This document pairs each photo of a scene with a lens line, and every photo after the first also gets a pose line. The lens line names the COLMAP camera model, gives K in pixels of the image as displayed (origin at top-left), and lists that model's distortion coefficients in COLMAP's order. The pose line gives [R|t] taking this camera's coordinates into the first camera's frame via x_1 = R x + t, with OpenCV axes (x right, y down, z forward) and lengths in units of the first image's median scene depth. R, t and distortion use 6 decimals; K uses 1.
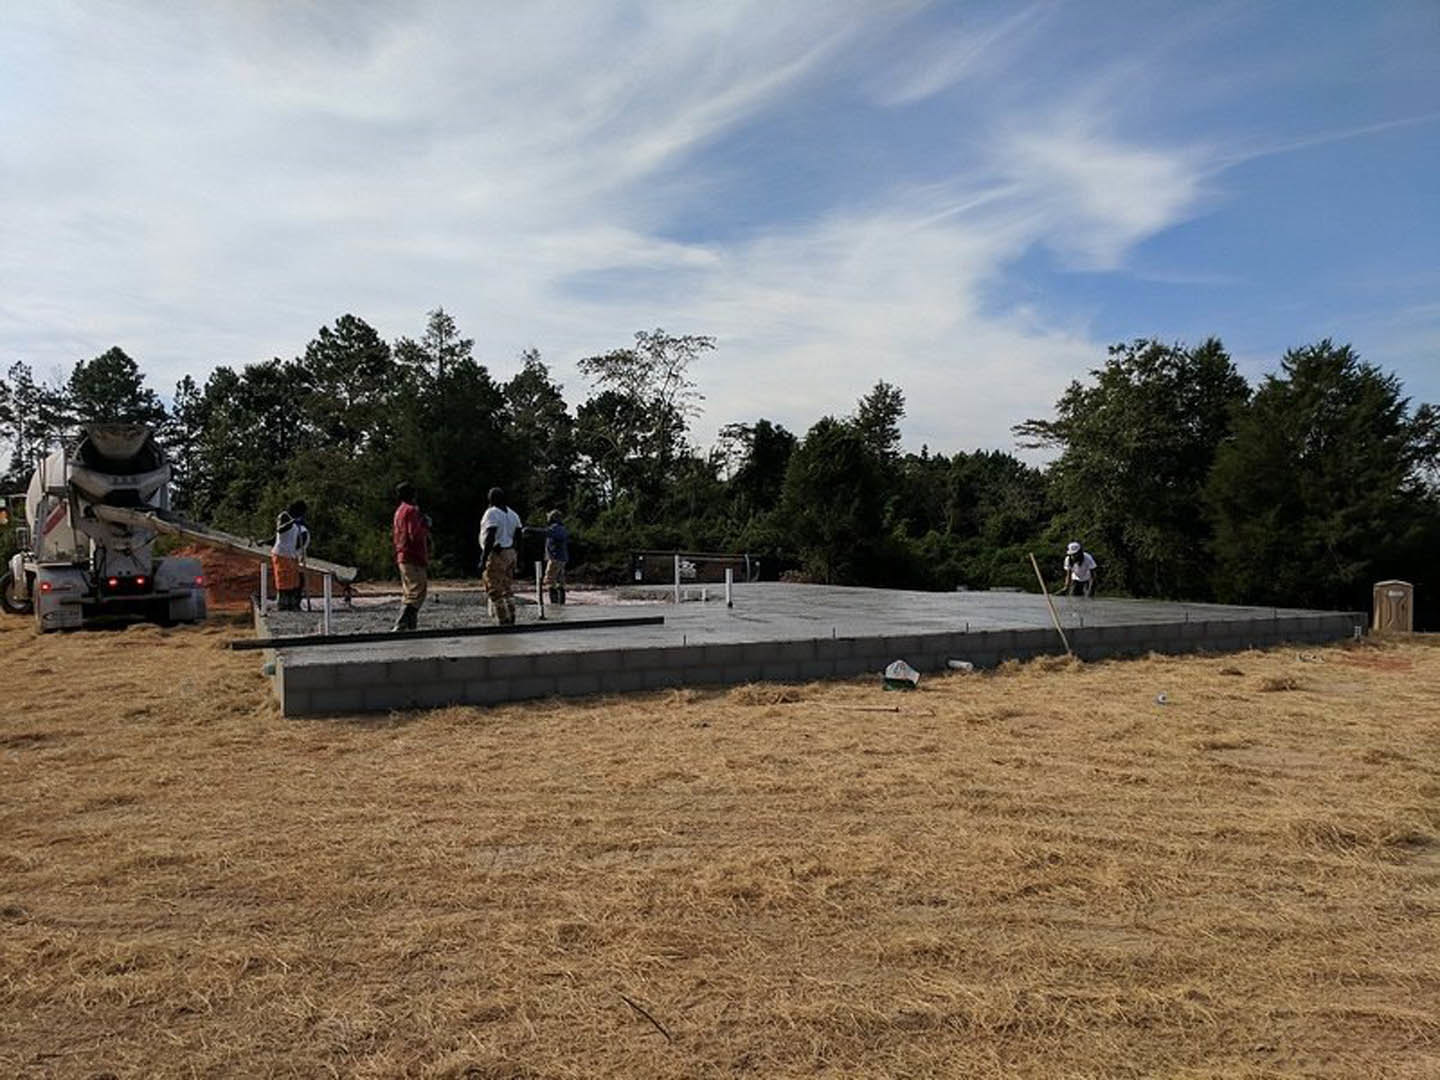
lens RADIAL K [[1059.2, 0, 710.9], [0, 1059.2, 586.0], [0, 0, 1]] dist [-0.004775, 0.017655]
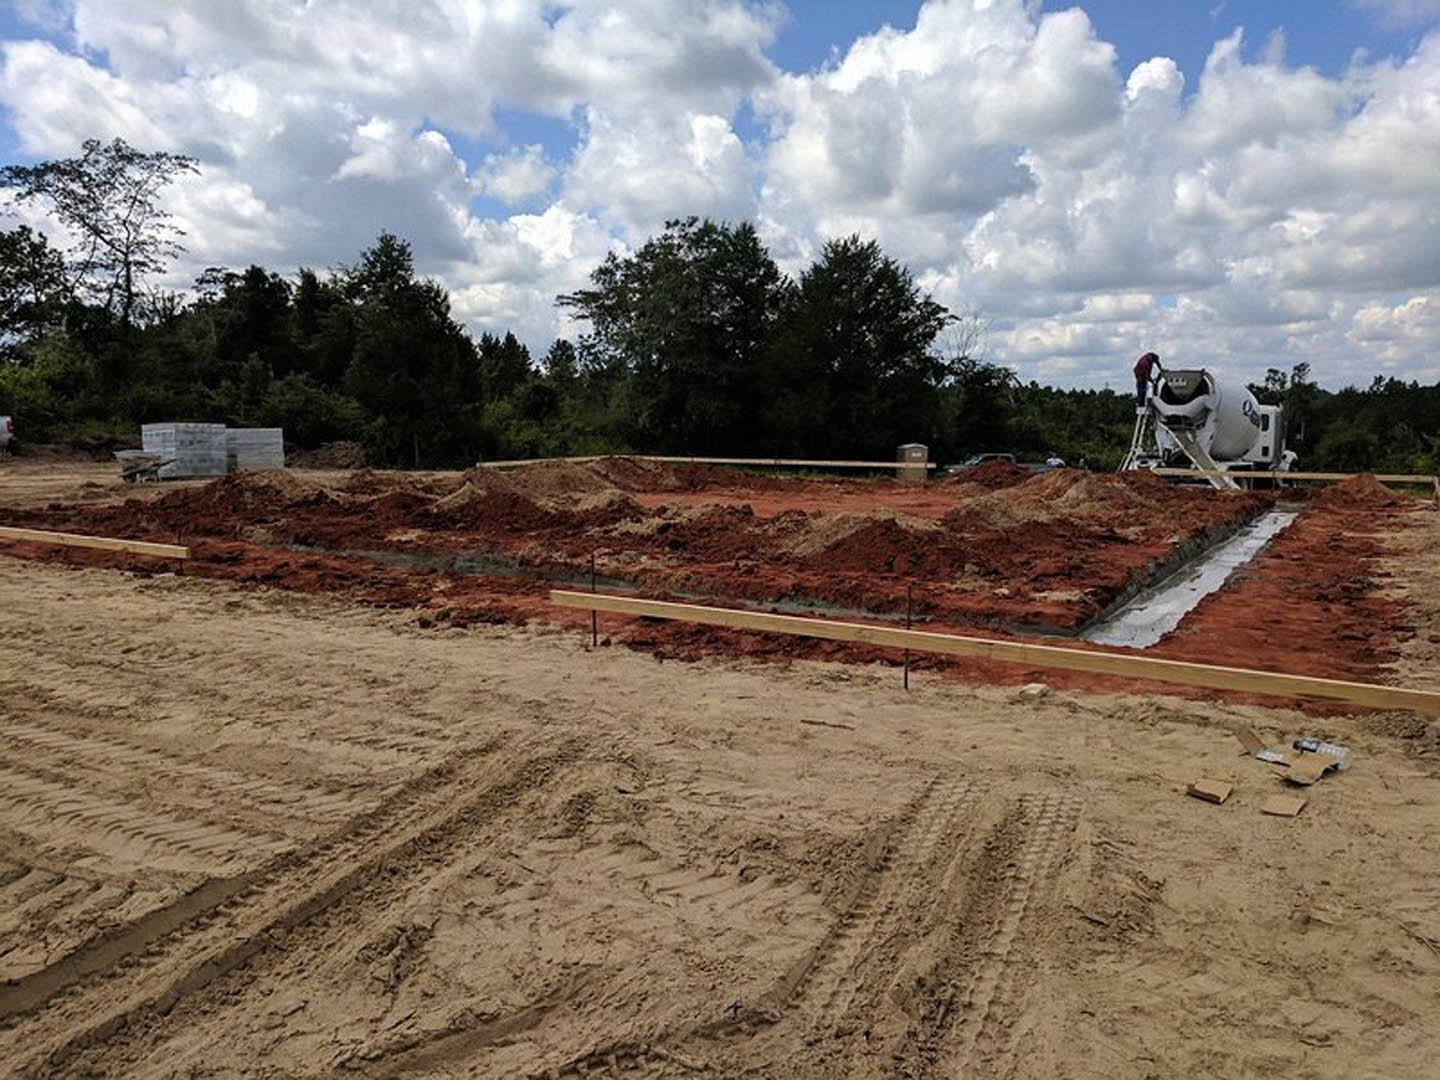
lens RADIAL K [[1059.2, 0, 697.0], [0, 1059.2, 590.2], [0, 0, 1]] dist [-0.004775, 0.017655]
pose [[0.844804, -0.084694, 0.528331, -0.162402], [0.017244, 0.991190, 0.131319, -0.002355], [-0.534798, -0.101828, 0.838822, 0.069664]]
